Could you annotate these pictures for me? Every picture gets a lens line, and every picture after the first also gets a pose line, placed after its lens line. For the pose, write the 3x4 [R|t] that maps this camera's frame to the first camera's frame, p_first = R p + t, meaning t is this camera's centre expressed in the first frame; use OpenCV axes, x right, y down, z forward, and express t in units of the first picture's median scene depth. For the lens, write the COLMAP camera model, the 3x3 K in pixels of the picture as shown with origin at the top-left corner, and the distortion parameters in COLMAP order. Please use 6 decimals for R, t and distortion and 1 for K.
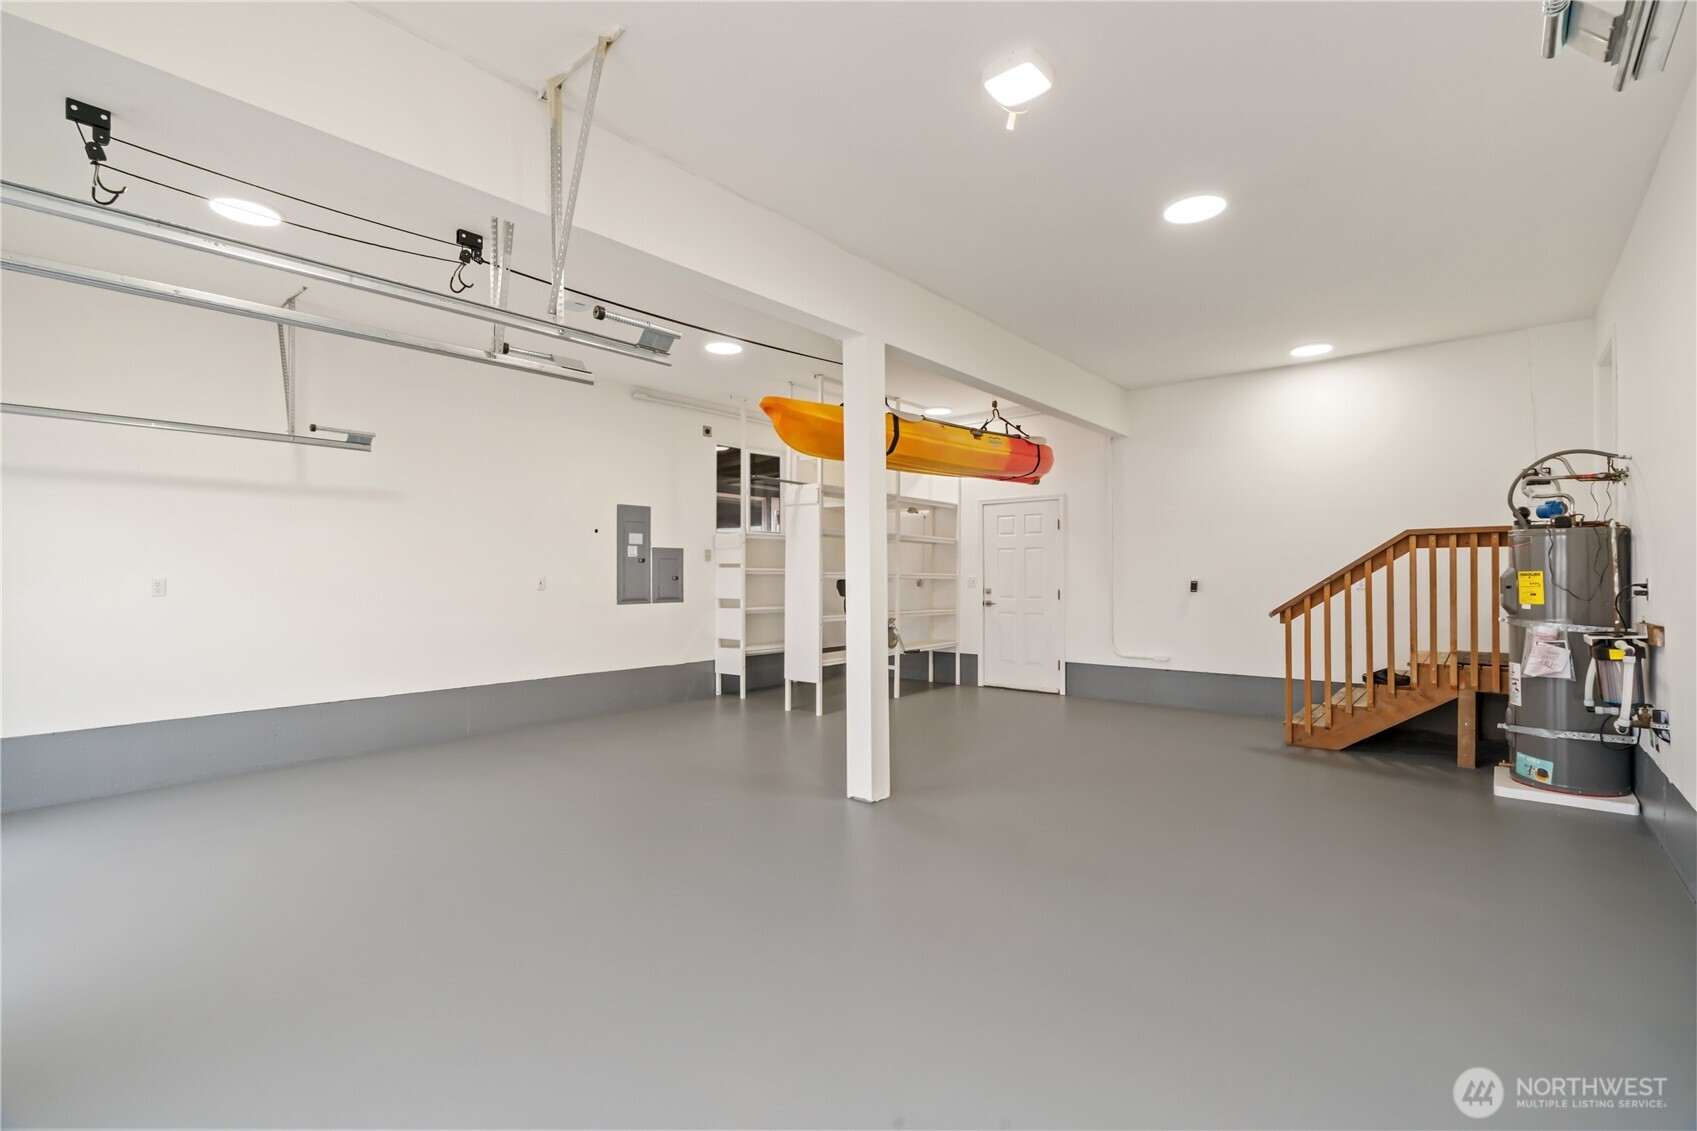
lens RADIAL K [[782.2, 0, 844.5], [0, 782.2, 570.1], [0, 0, 1]] dist [-0.010927, 0.004797]
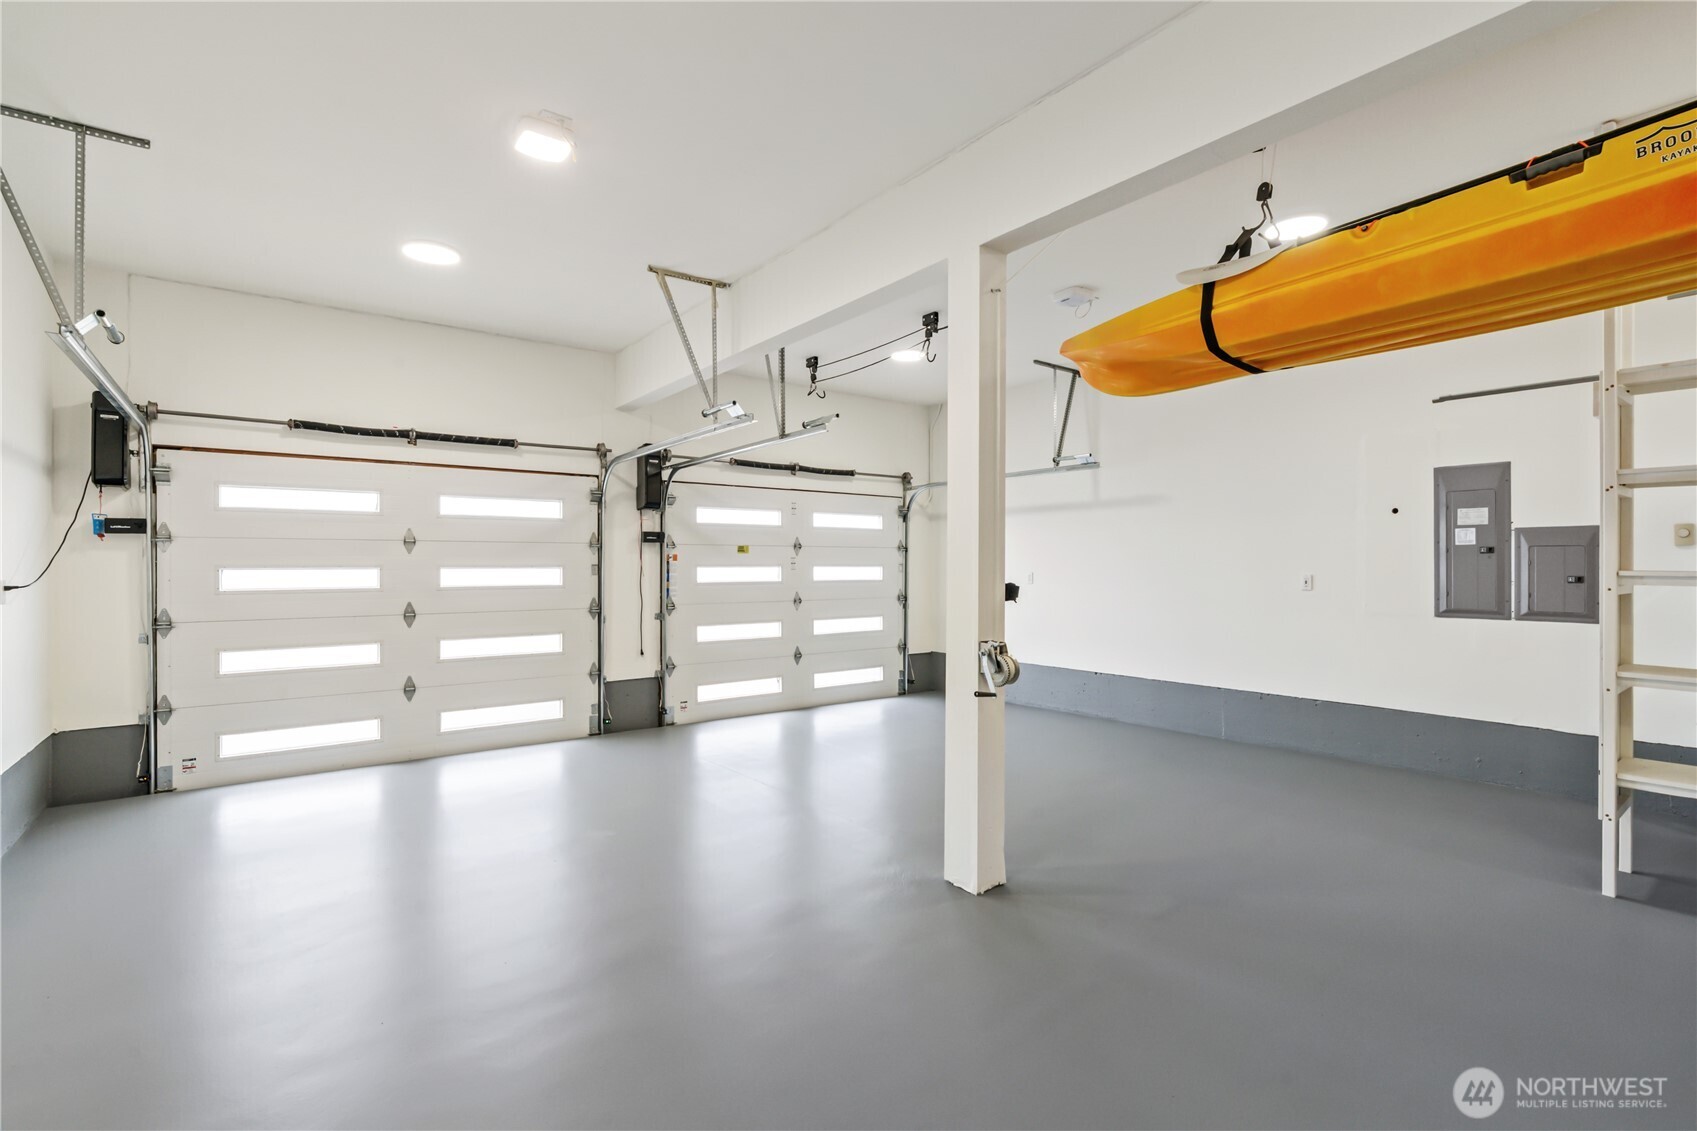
lens RADIAL K [[782.2, 0, 844.4], [0, 782.2, 566.9], [0, 0, 1]] dist [-0.010927, 0.004797]
pose [[-0.230127, 0.002729, -0.973157, 0.469158], [0.007418, 0.999972, 0.001050, -0.003434], [0.973132, -0.006977, -0.230141, 0.645937]]
